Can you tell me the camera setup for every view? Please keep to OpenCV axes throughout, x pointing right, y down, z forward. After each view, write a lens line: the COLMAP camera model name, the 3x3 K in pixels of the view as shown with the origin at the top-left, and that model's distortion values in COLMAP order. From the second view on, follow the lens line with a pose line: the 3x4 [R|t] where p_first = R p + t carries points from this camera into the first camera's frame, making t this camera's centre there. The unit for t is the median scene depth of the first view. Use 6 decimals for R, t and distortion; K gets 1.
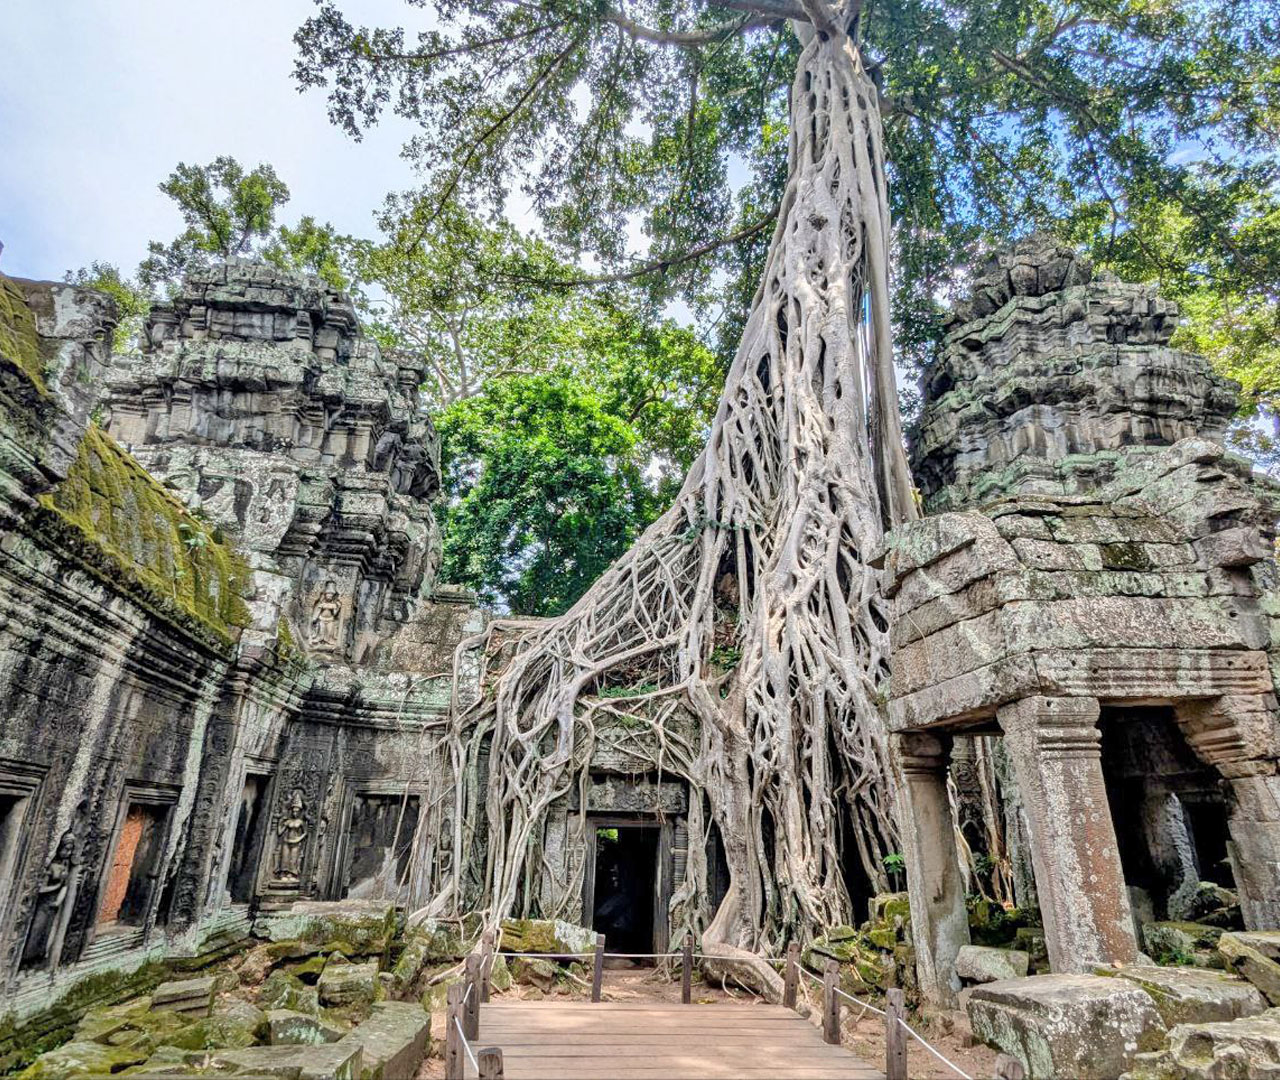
lens RADIAL K [[971.0, 0, 639.9], [0, 971.0, 539.0], [0, 0, 1]] dist [-0.011641, -0.003941]
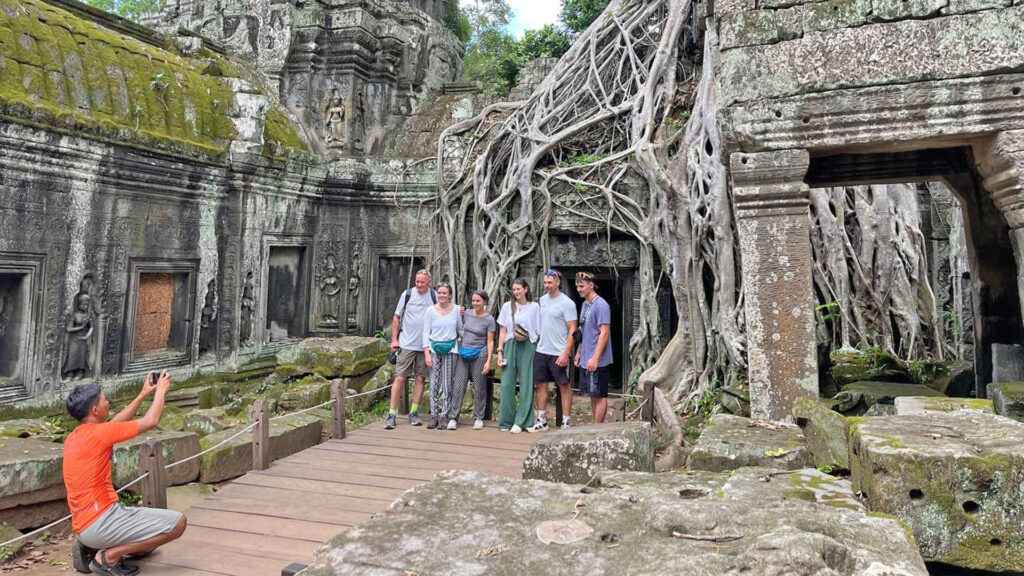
lens RADIAL K [[923.0, 0, 514.5], [0, 923.0, 287.2], [0, 0, 1]] dist [0.050291, -0.053574]
pose [[0.863078, -0.004139, -0.505054, 0.531882], [0.158314, 0.951790, 0.262739, 0.011945], [0.479618, -0.306721, 0.822124, 0.089358]]
